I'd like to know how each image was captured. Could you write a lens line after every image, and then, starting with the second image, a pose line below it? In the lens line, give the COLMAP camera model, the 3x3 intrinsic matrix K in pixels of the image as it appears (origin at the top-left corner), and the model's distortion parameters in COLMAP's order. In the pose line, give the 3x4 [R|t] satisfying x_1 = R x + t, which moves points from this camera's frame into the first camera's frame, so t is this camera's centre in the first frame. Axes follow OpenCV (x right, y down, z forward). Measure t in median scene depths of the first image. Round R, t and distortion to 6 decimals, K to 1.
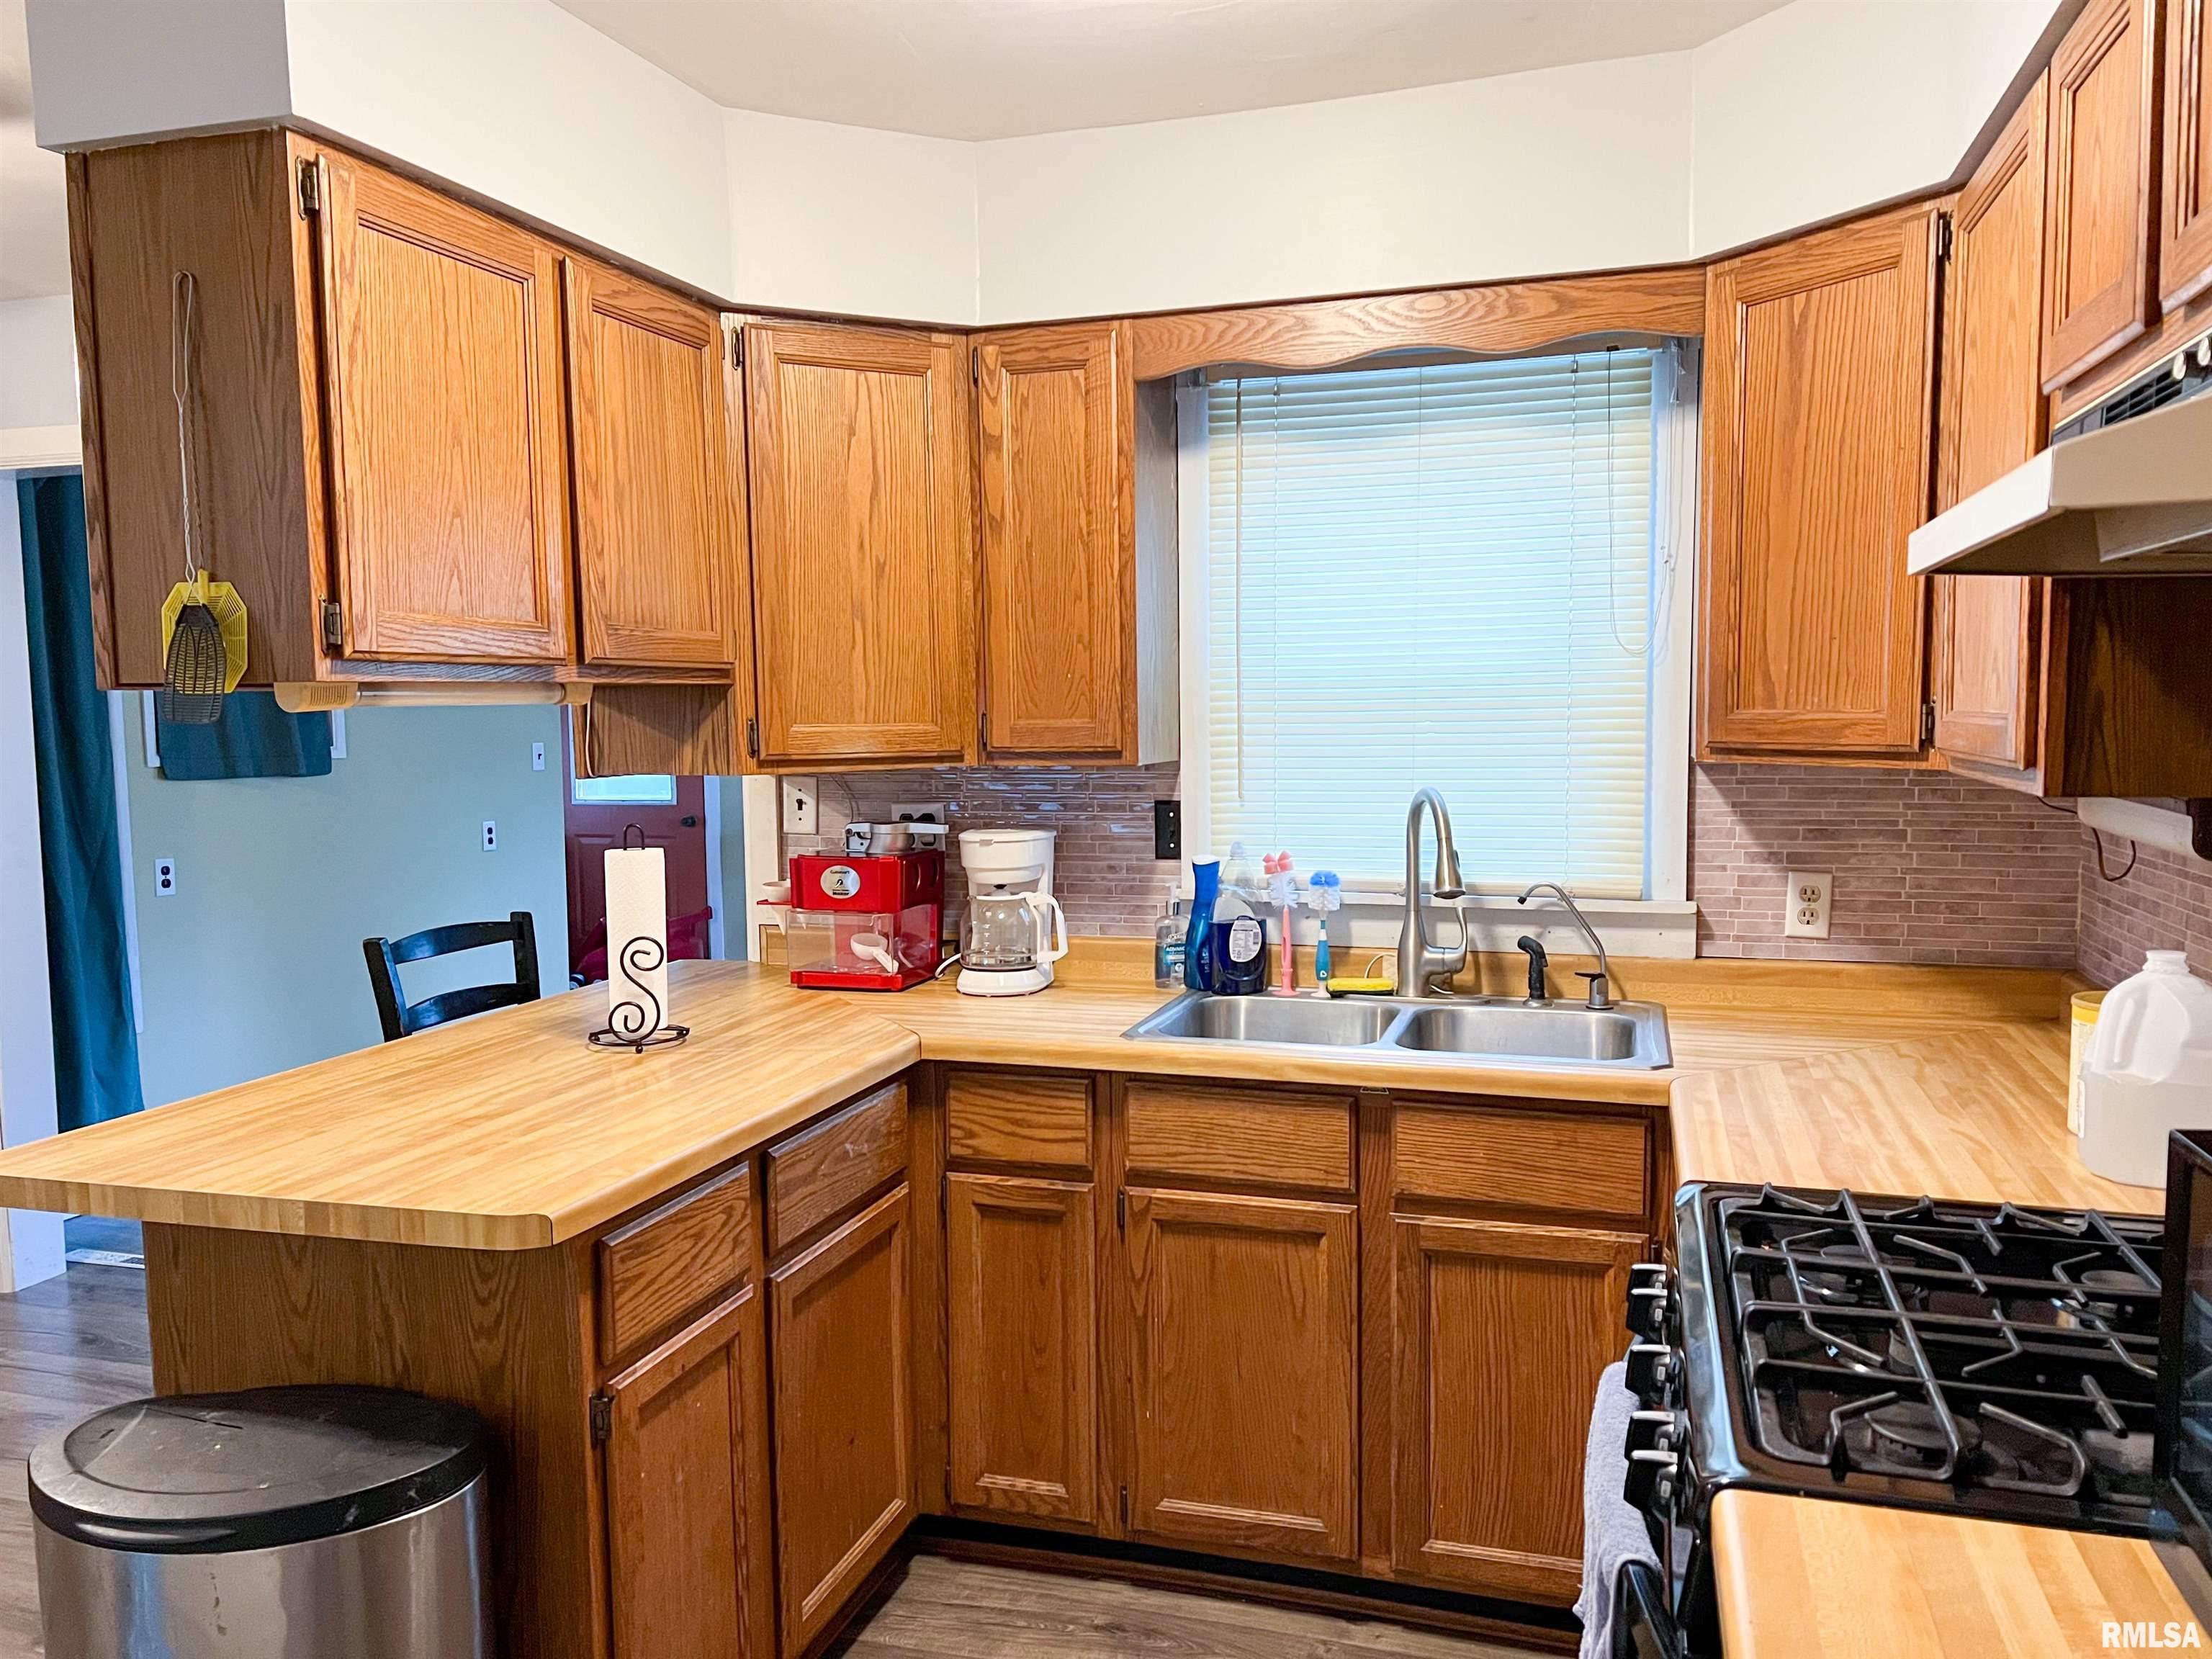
lens RADIAL K [[1631.7, 0, 1112.7], [0, 1631.7, 839.8], [0, 0, 1]] dist [0.051639, -0.055708]
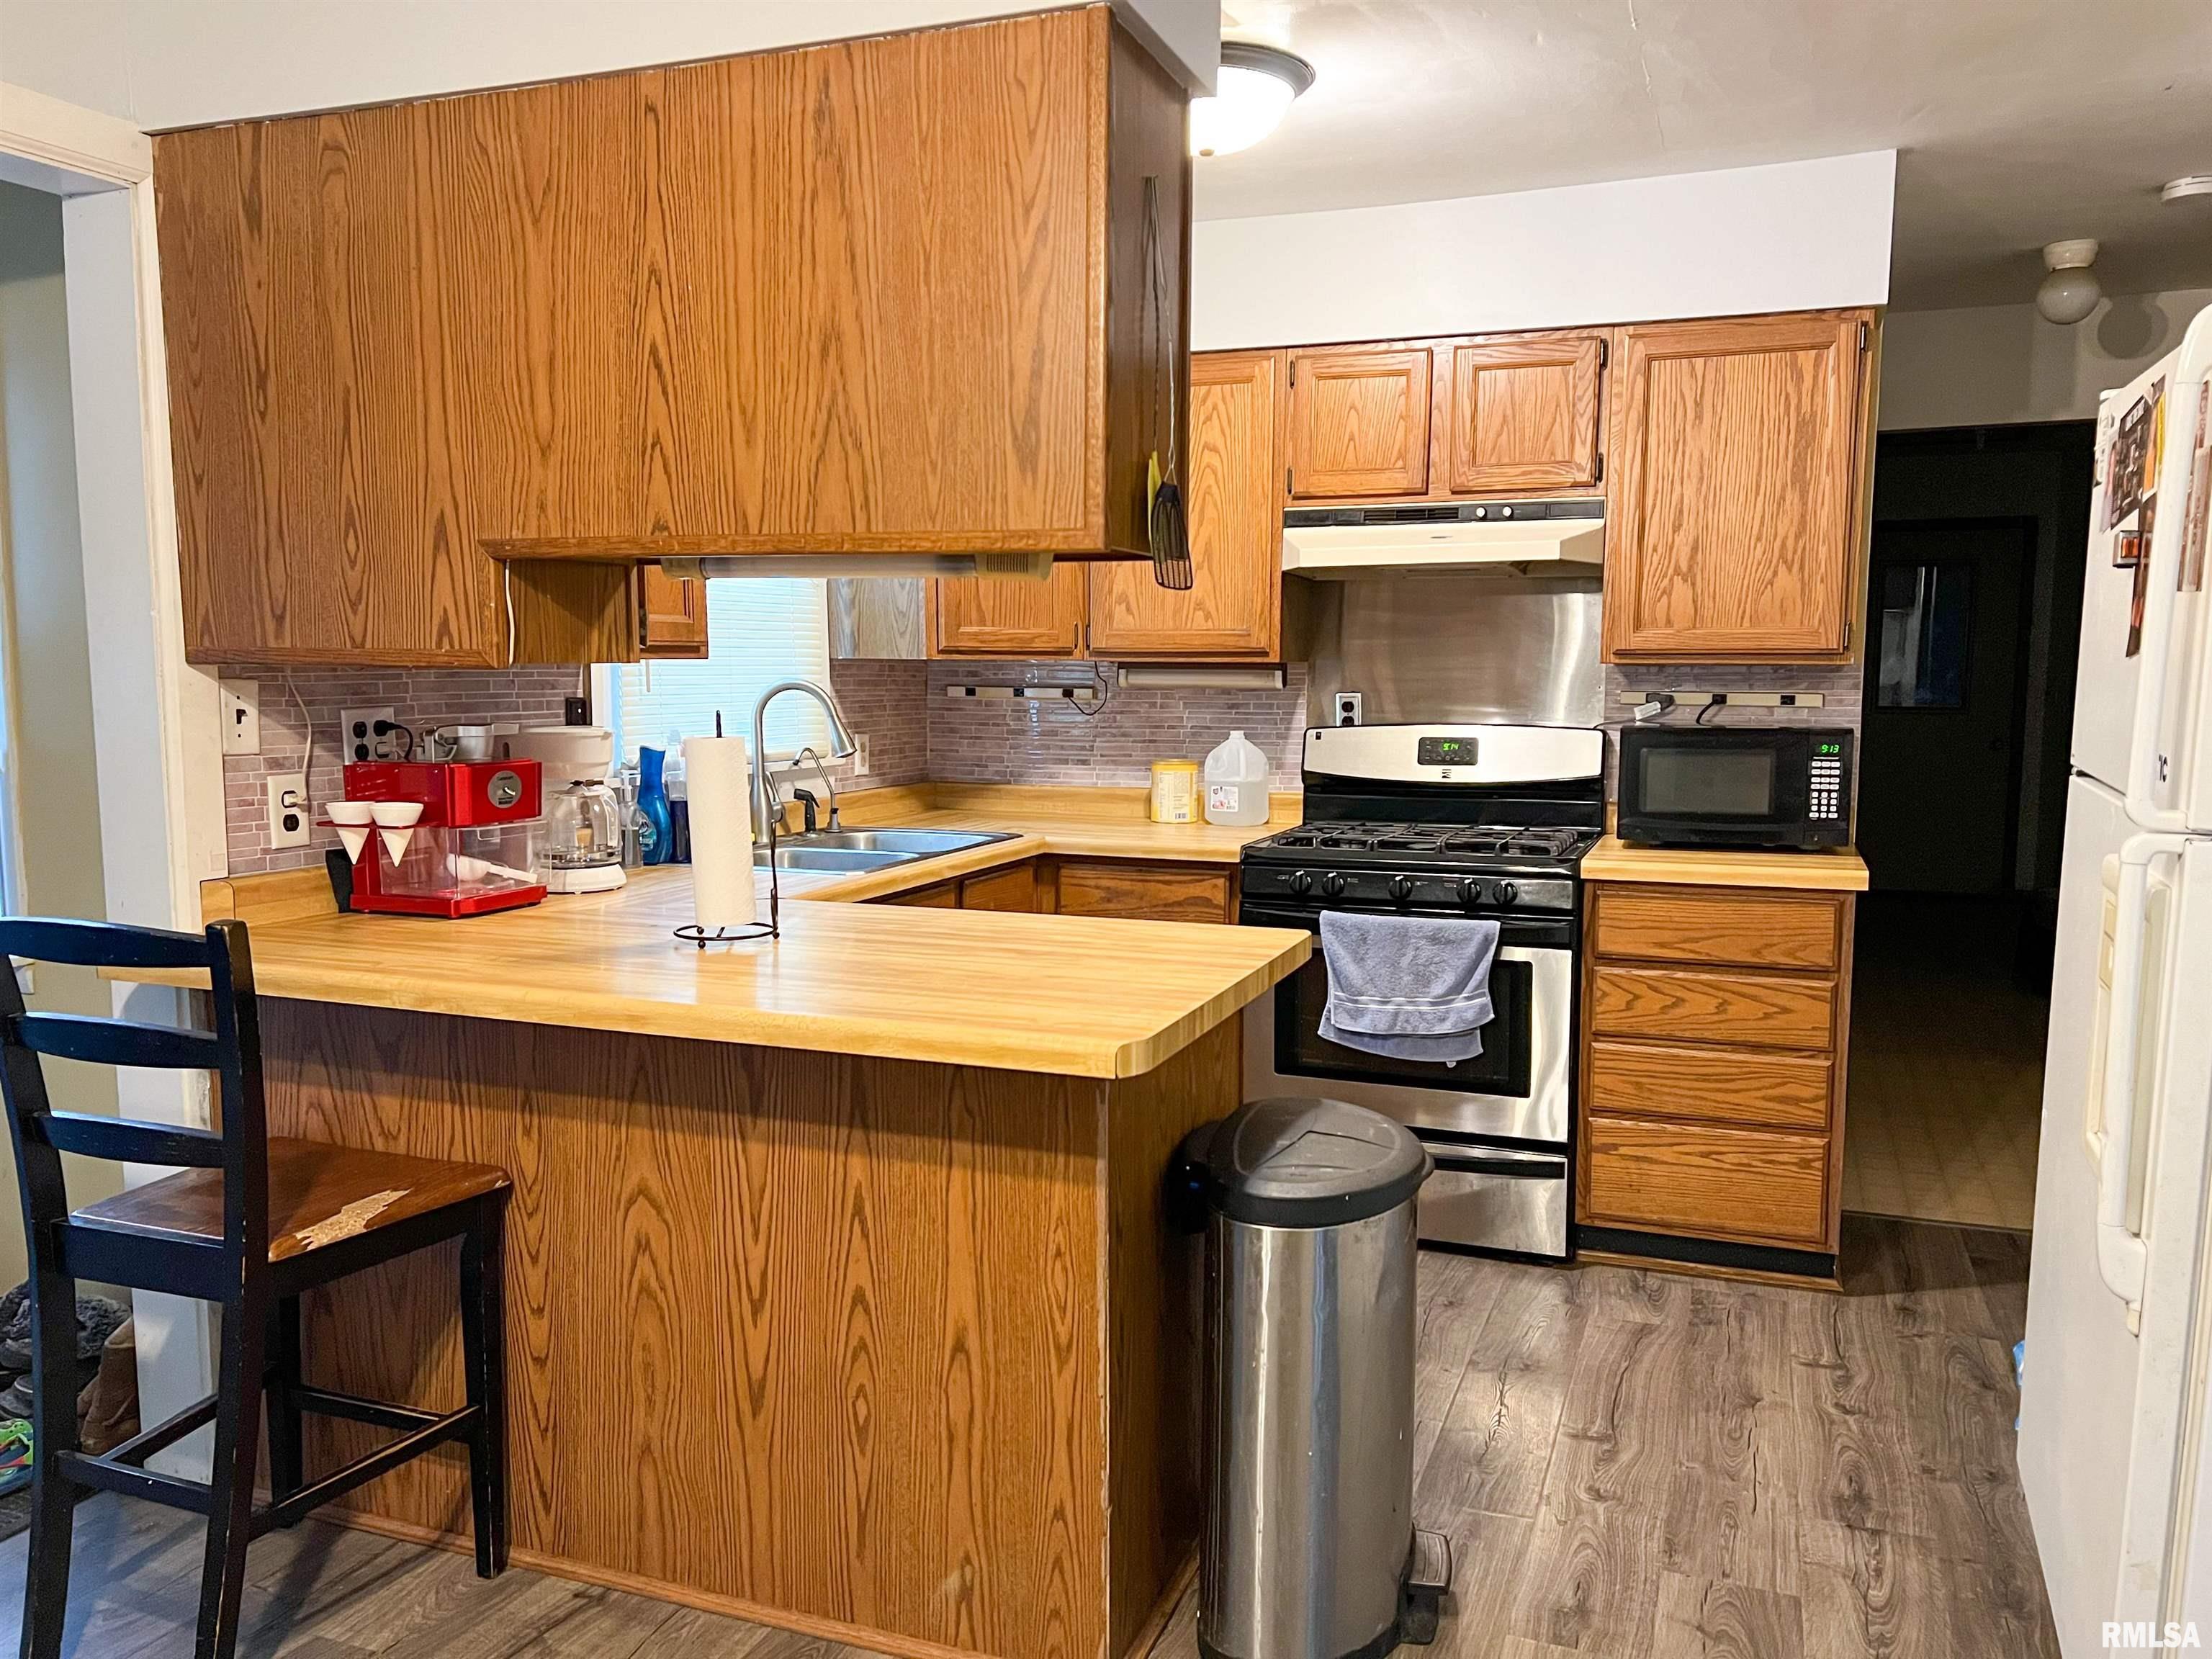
lens RADIAL K [[1597.0, 0, 1111.4], [0, 1597.0, 835.5], [0, 0, 1]] dist [0.087670, -0.098548]
pose [[0.075249, -0.098067, 0.992331, -1.100642], [0.075071, 0.992885, 0.092429, -0.007006], [-0.994335, 0.067540, 0.082076, 0.646320]]
